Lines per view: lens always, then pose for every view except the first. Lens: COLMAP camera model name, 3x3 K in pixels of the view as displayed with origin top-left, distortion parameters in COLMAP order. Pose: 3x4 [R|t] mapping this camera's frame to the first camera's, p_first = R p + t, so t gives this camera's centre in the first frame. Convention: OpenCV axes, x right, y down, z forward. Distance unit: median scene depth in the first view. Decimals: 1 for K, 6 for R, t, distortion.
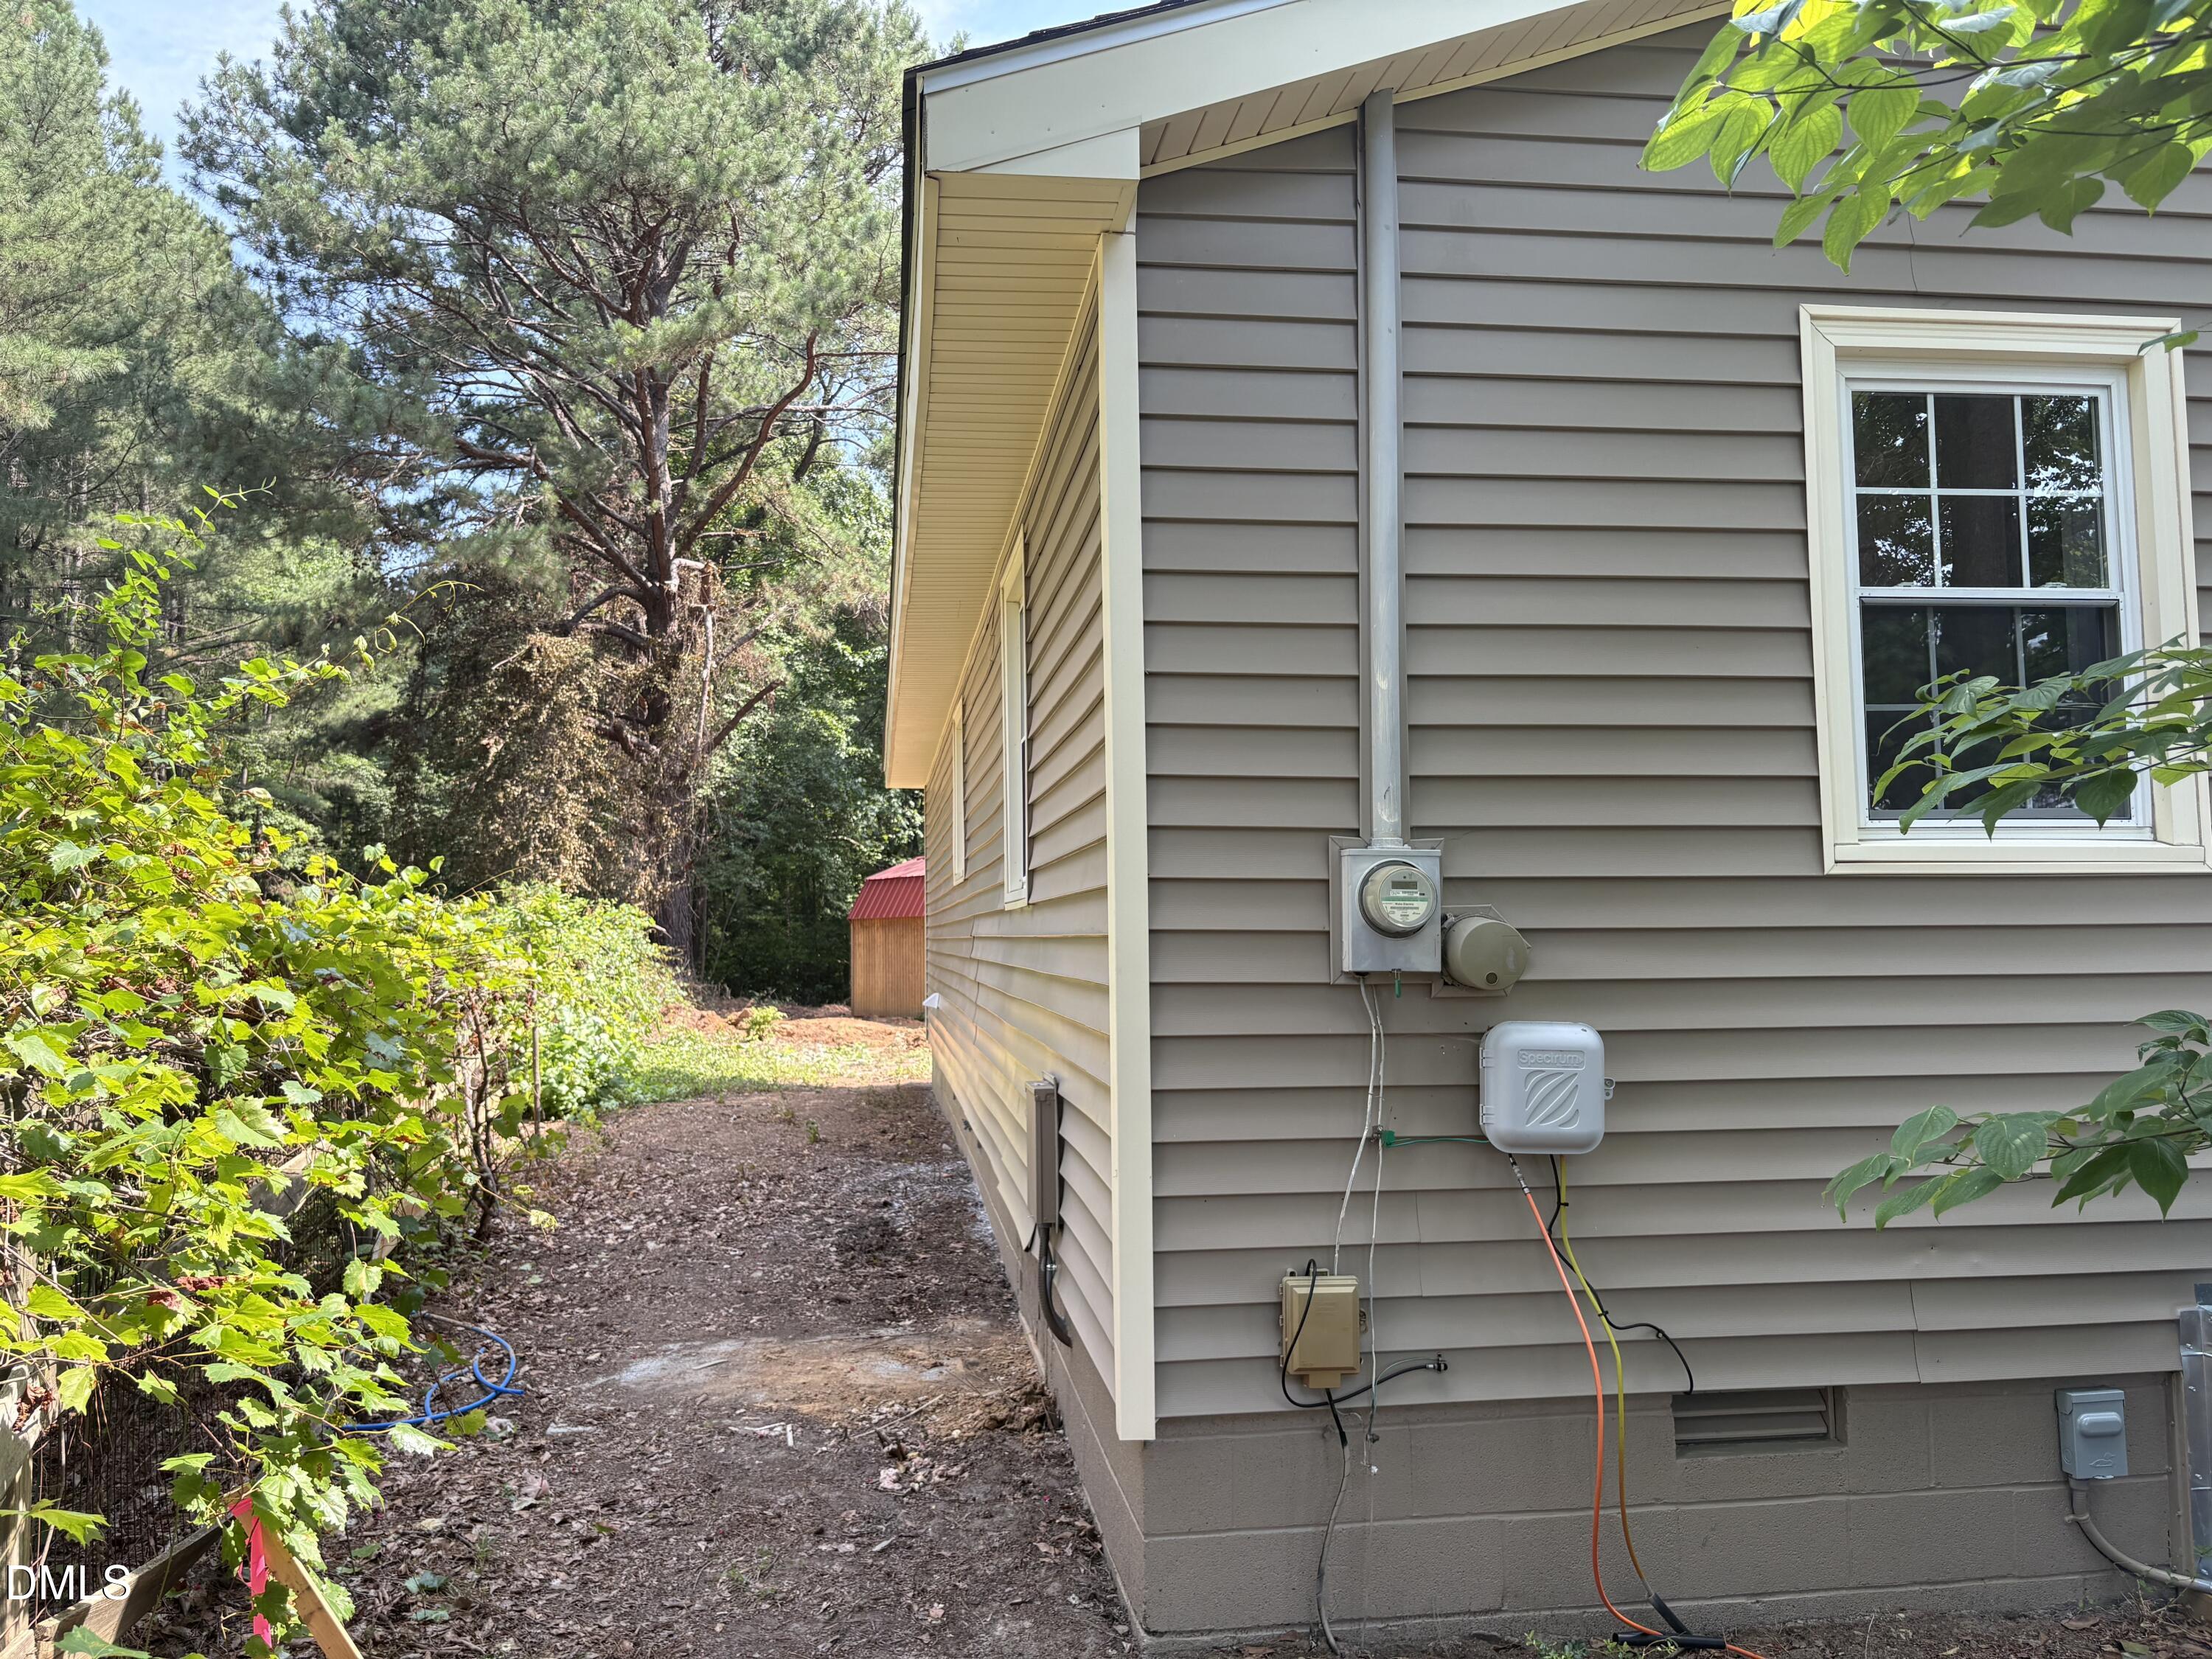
lens RADIAL K [[1714.0, 0, 1106.0], [0, 1714.0, 829.5], [0, 0, 1]] dist [0.075511, -0.002912]
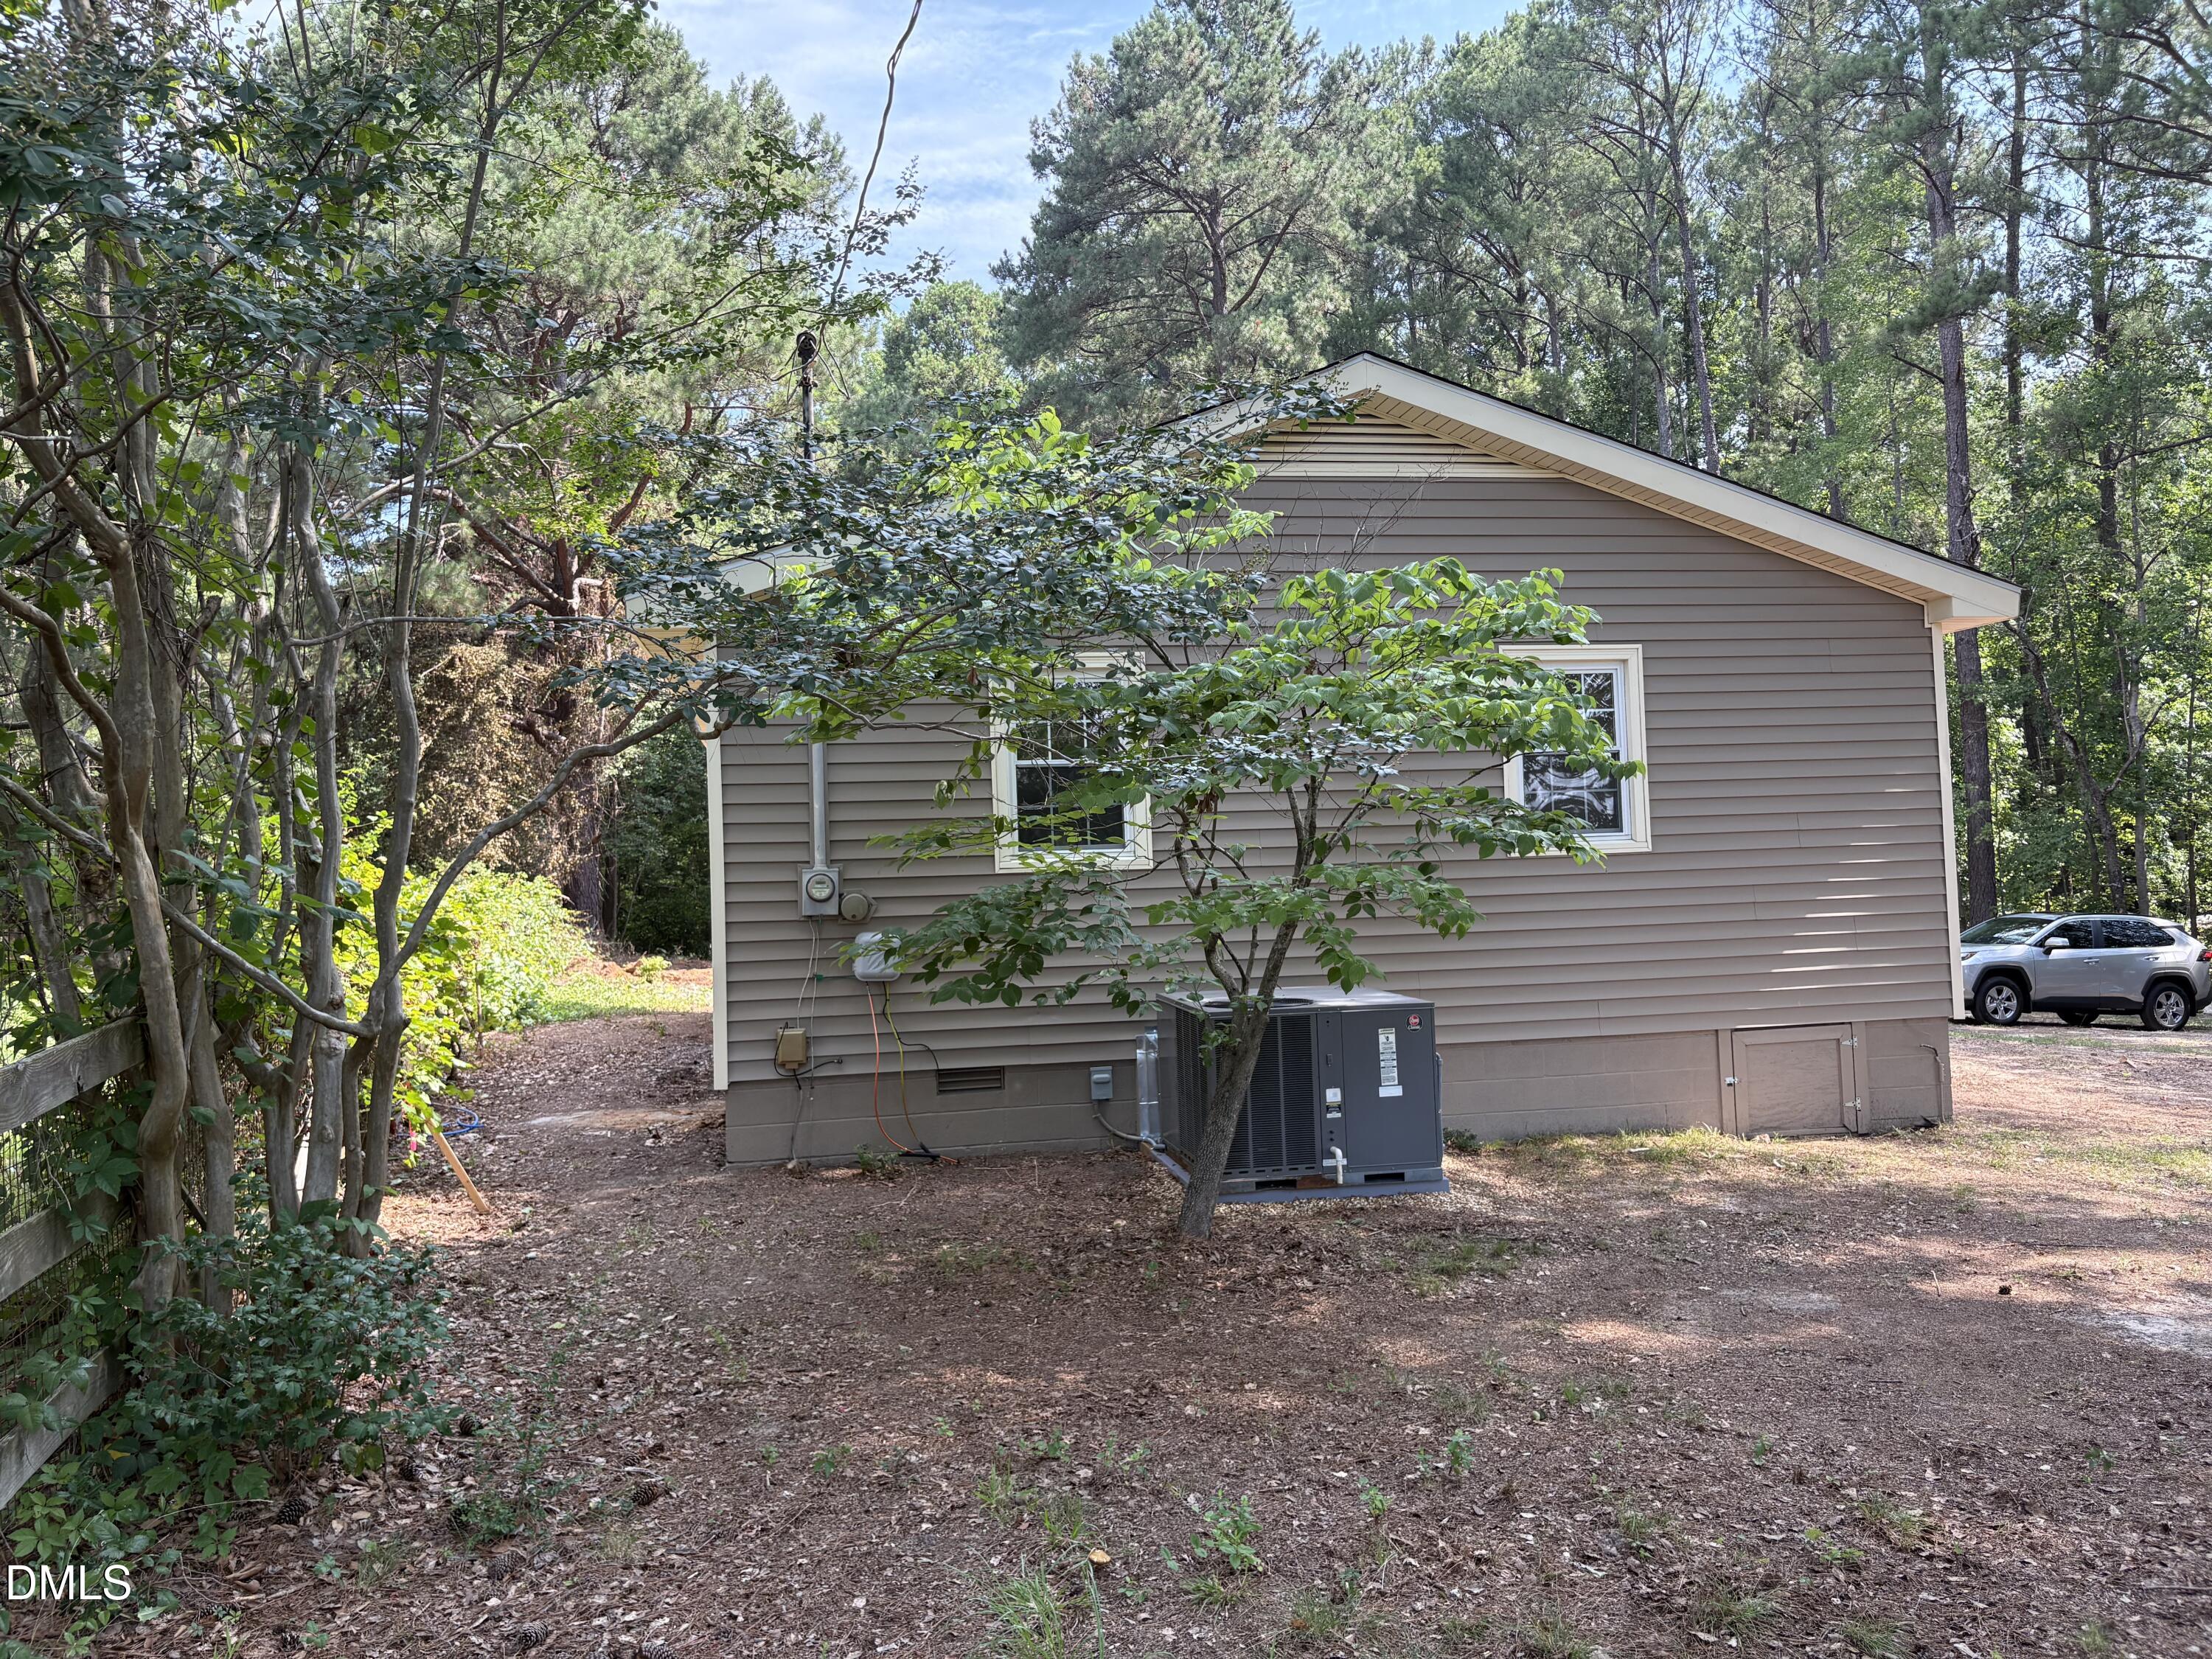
lens RADIAL K [[1714.0, 0, 1106.0], [0, 1714.0, 829.5], [0, 0, 1]] dist [0.075511, -0.002912]
pose [[0.998984, -0.017662, 0.041457, 0.059464], [0.016547, 0.999497, 0.027068, -0.013533], [-0.041914, -0.026354, 0.998774, -0.197514]]
